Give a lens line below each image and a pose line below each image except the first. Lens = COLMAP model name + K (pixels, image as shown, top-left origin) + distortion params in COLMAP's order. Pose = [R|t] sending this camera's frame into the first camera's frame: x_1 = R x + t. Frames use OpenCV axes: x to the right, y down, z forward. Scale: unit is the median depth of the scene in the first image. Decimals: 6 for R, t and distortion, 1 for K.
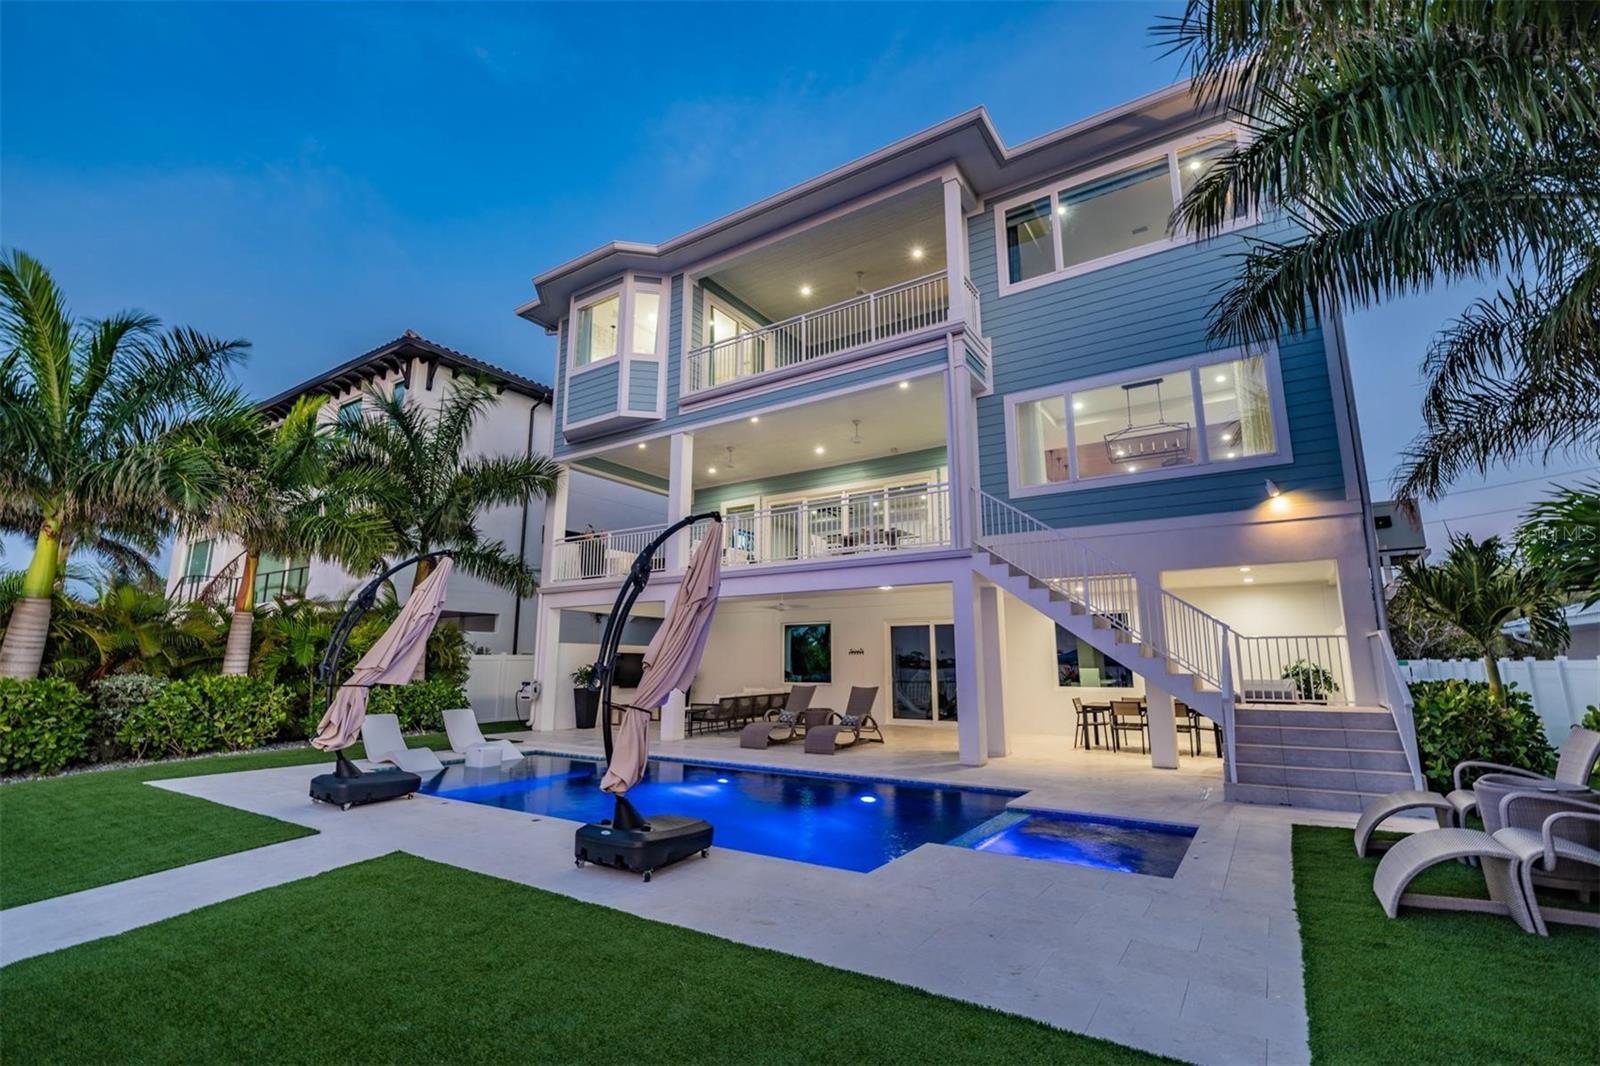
lens RADIAL K [[708.6, 0, 800.0], [0, 708.6, 533.0], [0, 0, 1]] dist [-0.000426, -0.000157]
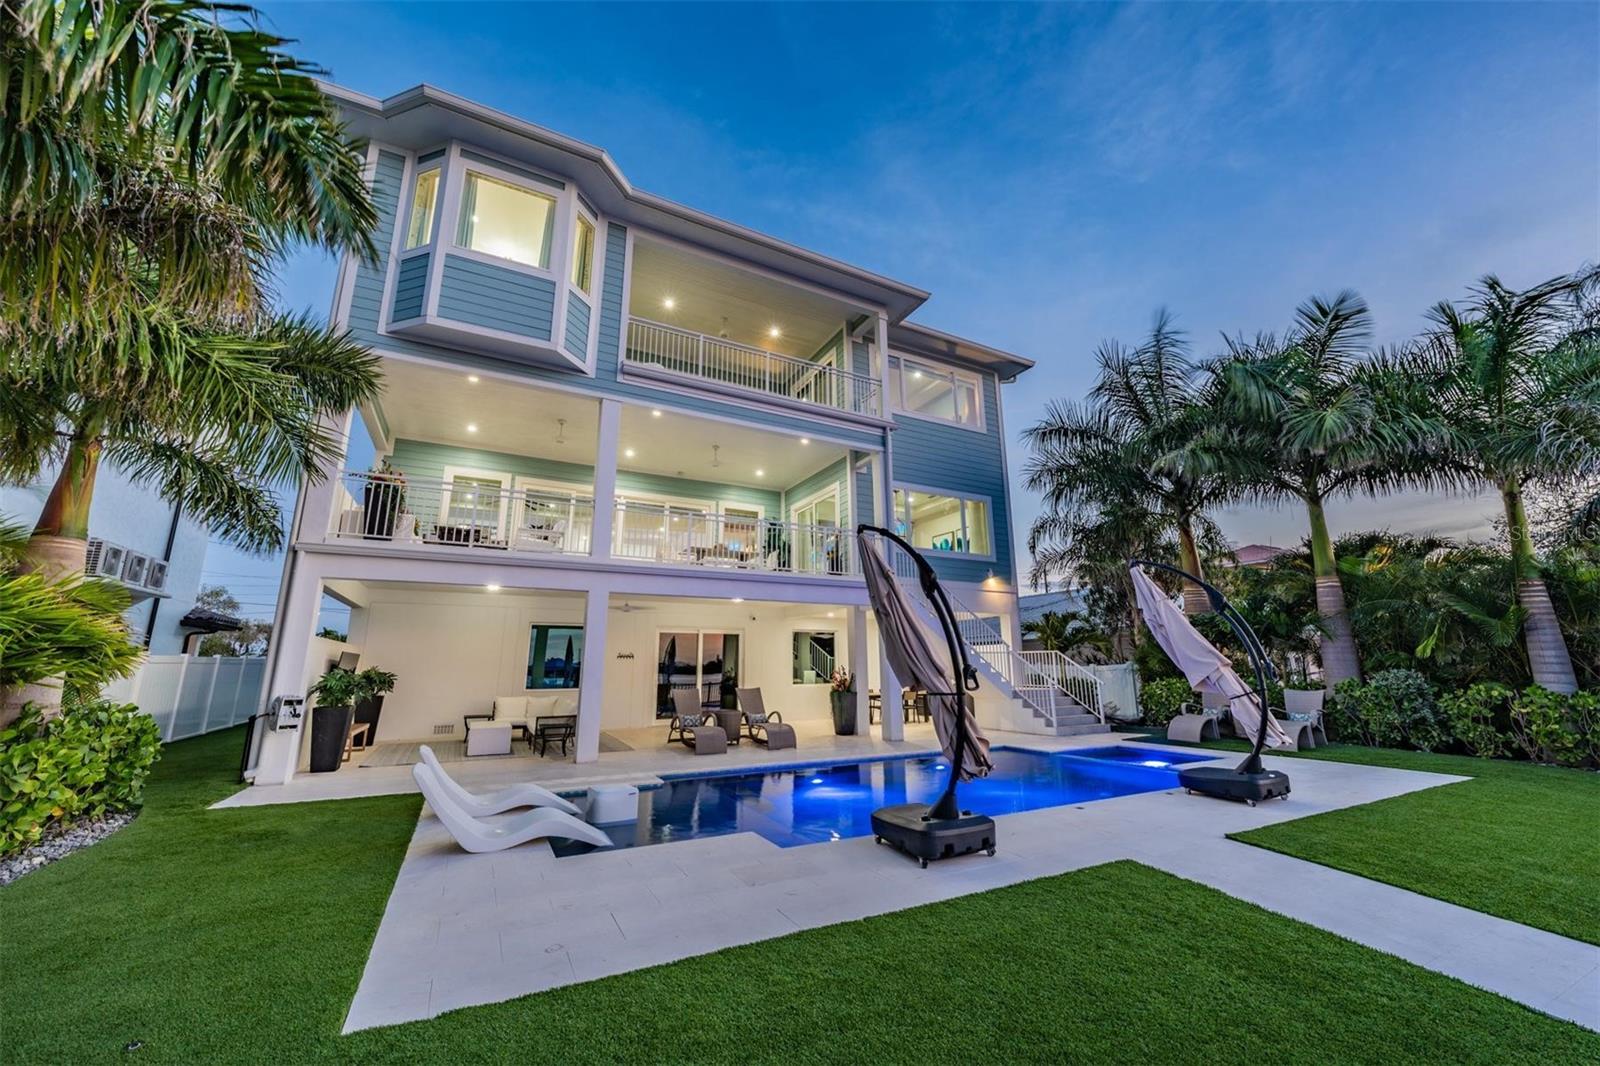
lens RADIAL K [[598.5, 0, 800.0], [0, 598.5, 533.0], [0, 0, 1]] dist [-0.001590, -0.000135]
pose [[0.492456, 0.188970, 0.849575, -0.606431], [-0.153585, 0.979694, -0.128886, 0.072632], [-0.856679, -0.067012, 0.511479, 0.387385]]
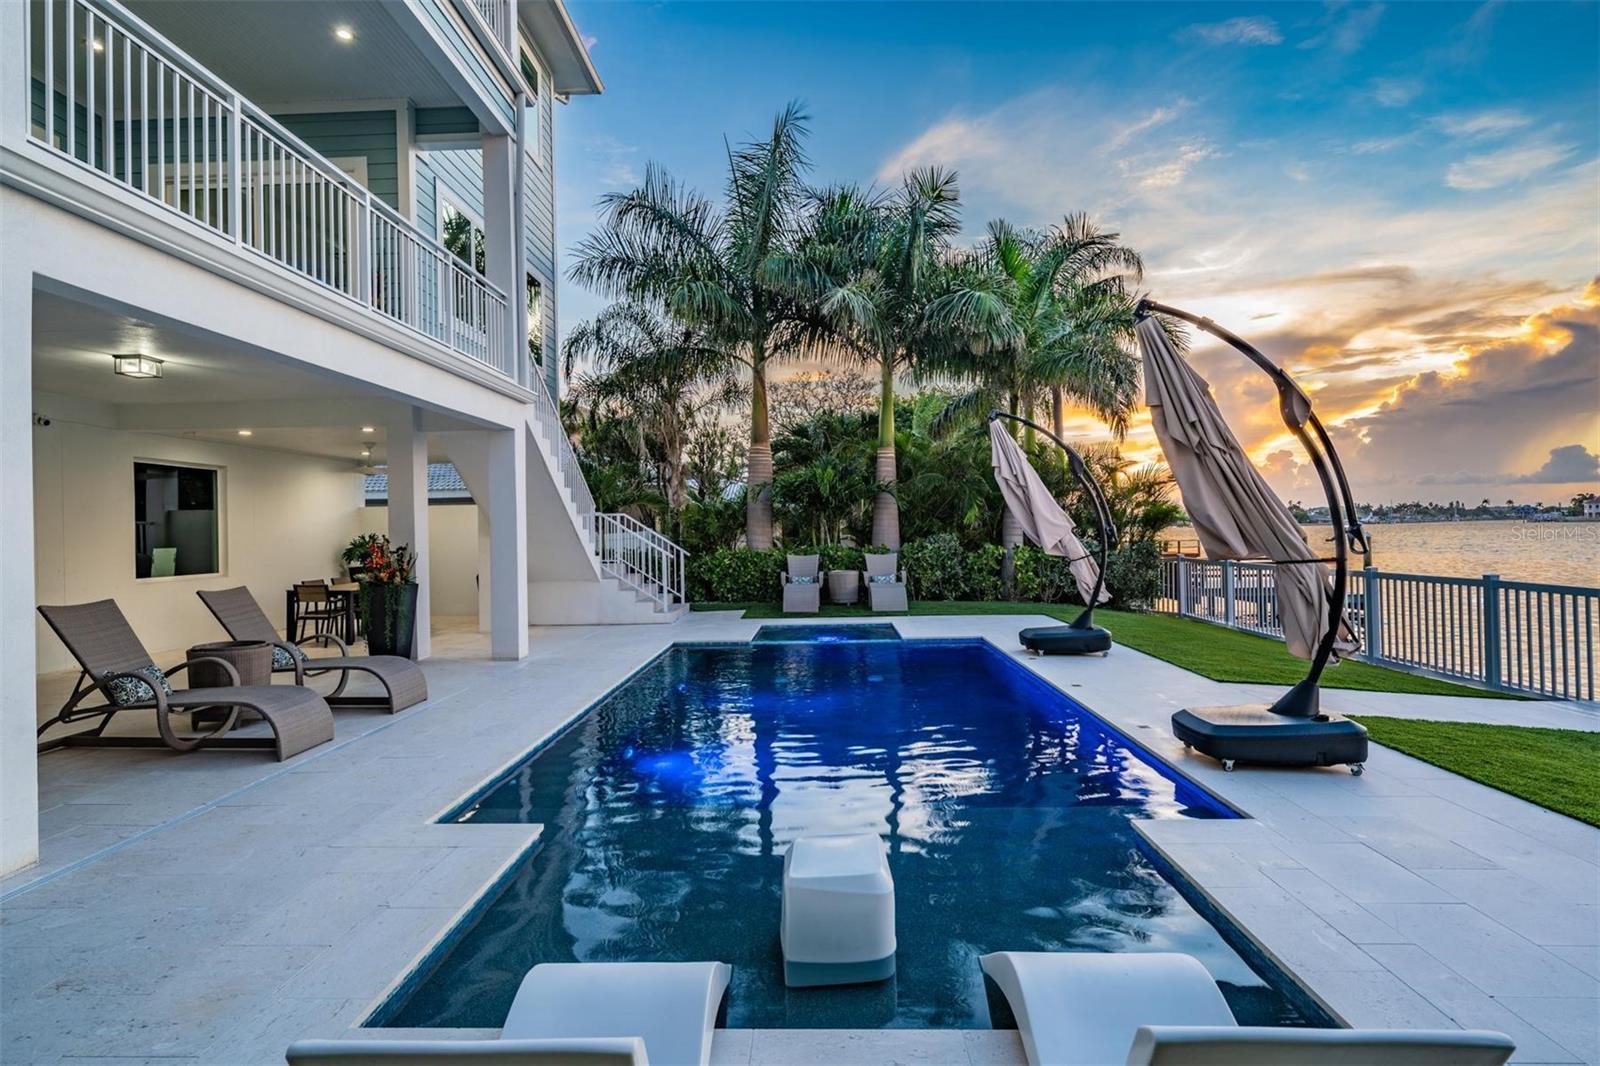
lens RADIAL K [[773.0, 0, 795.5], [0, 773.0, 529.9], [0, 0, 1]] dist [0.001009, 0.000351]
pose [[-0.519110, 0.009169, 0.854658, -0.440477], [-0.140635, 0.985397, -0.095991, 0.146948], [-0.843058, -0.170025, -0.510240, 0.795290]]
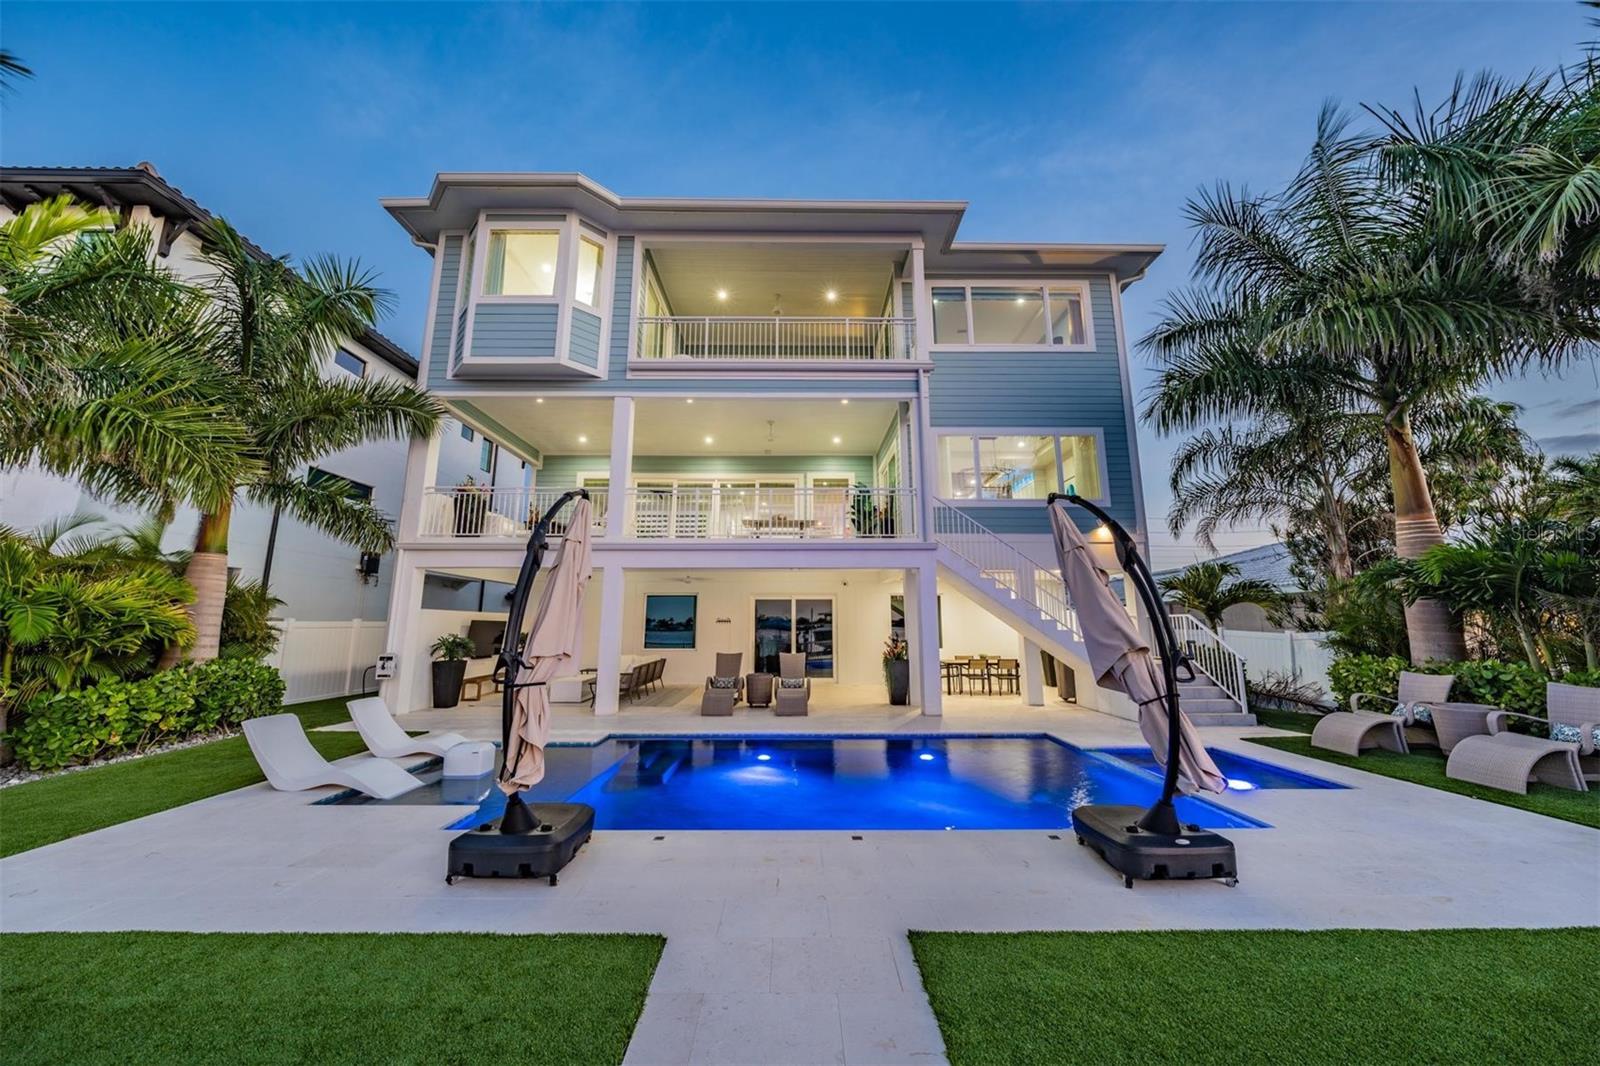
lens RADIAL K [[546.1, 0, 803.1], [0, 546.1, 527.6], [0, 0, 1]] dist [-0.001488, -0.000129]
pose [[0.831255, 0.099126, 0.546982, -0.333686], [-0.099980, 0.994587, -0.028301, 0.031880], [-0.546826, -0.031161, 0.836666, 0.218428]]
